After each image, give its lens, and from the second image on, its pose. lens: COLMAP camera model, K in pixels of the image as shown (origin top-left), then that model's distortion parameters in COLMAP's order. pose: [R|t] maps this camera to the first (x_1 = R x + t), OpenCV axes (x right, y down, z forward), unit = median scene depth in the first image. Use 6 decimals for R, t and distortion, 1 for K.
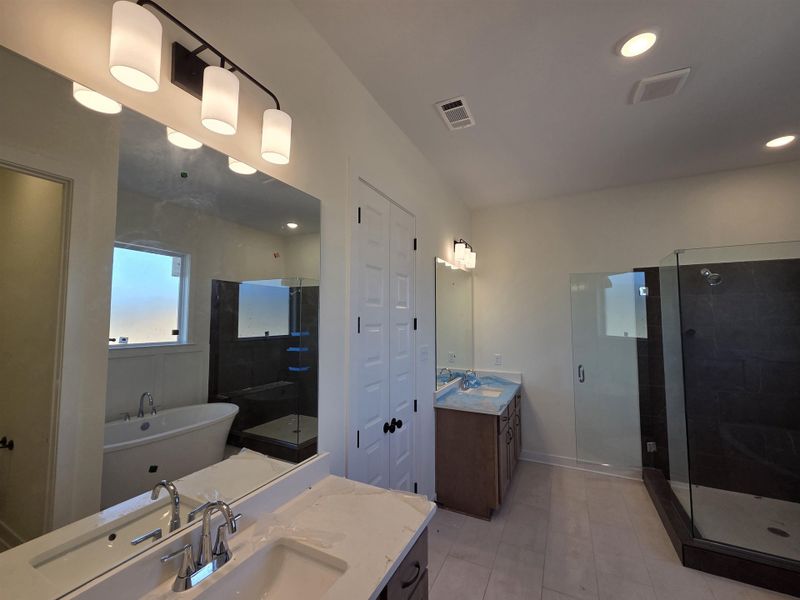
lens RADIAL K [[327.4, 0, 400.0], [0, 327.4, 300.0], [0, 0, 1]] dist [0.001837, 0.000510]
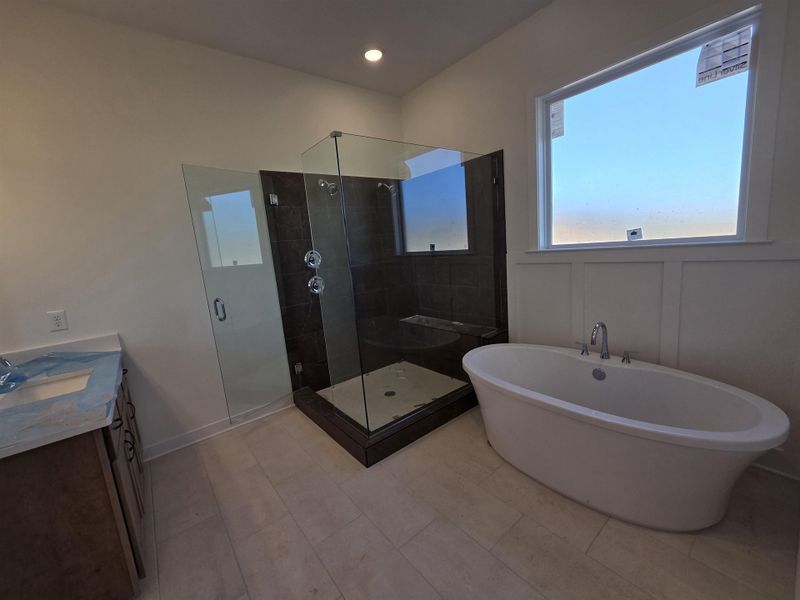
lens RADIAL K [[327.4, 0, 400.0], [0, 327.4, 300.0], [0, 0, 1]] dist [0.001837, 0.000510]
pose [[0.409999, -0.186337, 0.892849, 0.070171], [0.028912, 0.981072, 0.191472, 0.077481], [-0.911628, -0.052689, 0.407626, 0.347068]]
